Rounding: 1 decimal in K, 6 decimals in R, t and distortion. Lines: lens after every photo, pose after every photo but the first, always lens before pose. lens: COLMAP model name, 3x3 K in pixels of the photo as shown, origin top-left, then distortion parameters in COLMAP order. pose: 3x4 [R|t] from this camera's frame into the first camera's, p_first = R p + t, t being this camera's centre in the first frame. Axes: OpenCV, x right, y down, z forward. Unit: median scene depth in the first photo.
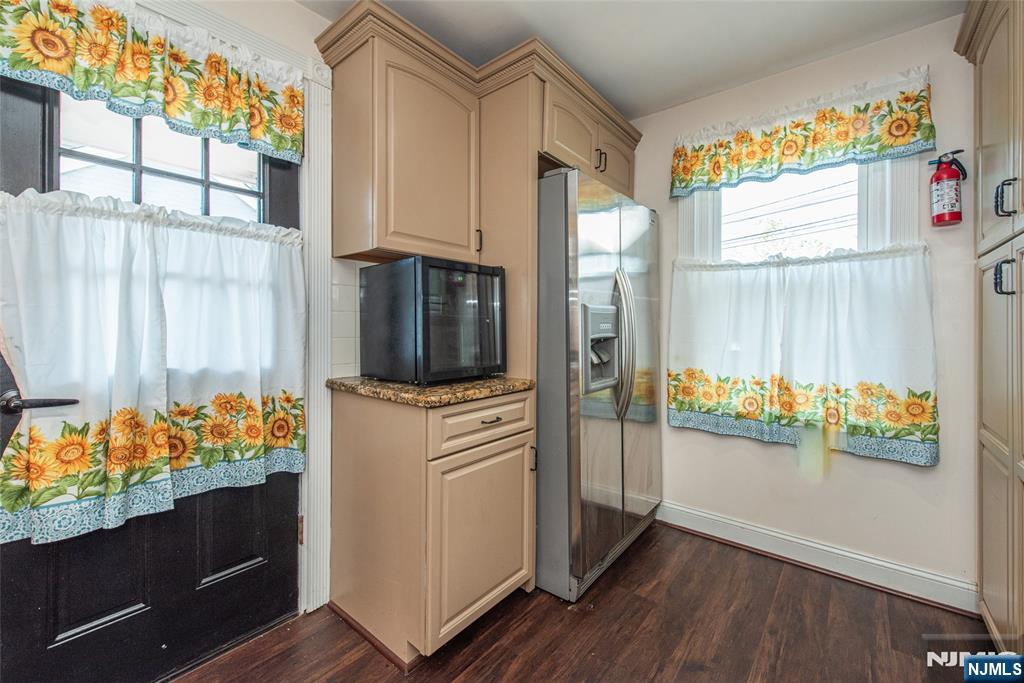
lens RADIAL K [[412.3, 0, 515.2], [0, 412.3, 330.7], [0, 0, 1]] dist [0.006607, -0.001681]
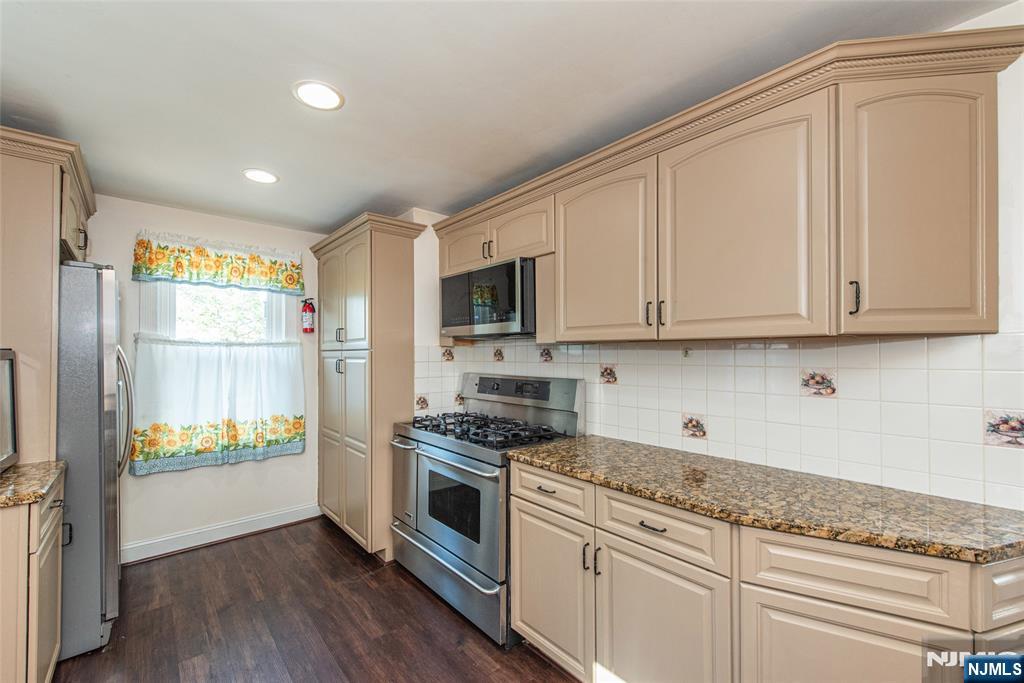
lens RADIAL K [[412.3, 0, 507.7], [0, 412.3, 352.2], [0, 0, 1]] dist [0.006607, -0.001681]
pose [[0.141792, 0.004387, 0.989887, -0.729289], [0.006298, 0.999966, -0.005334, -0.121991], [-0.989876, 0.006991, 0.141760, -0.235384]]
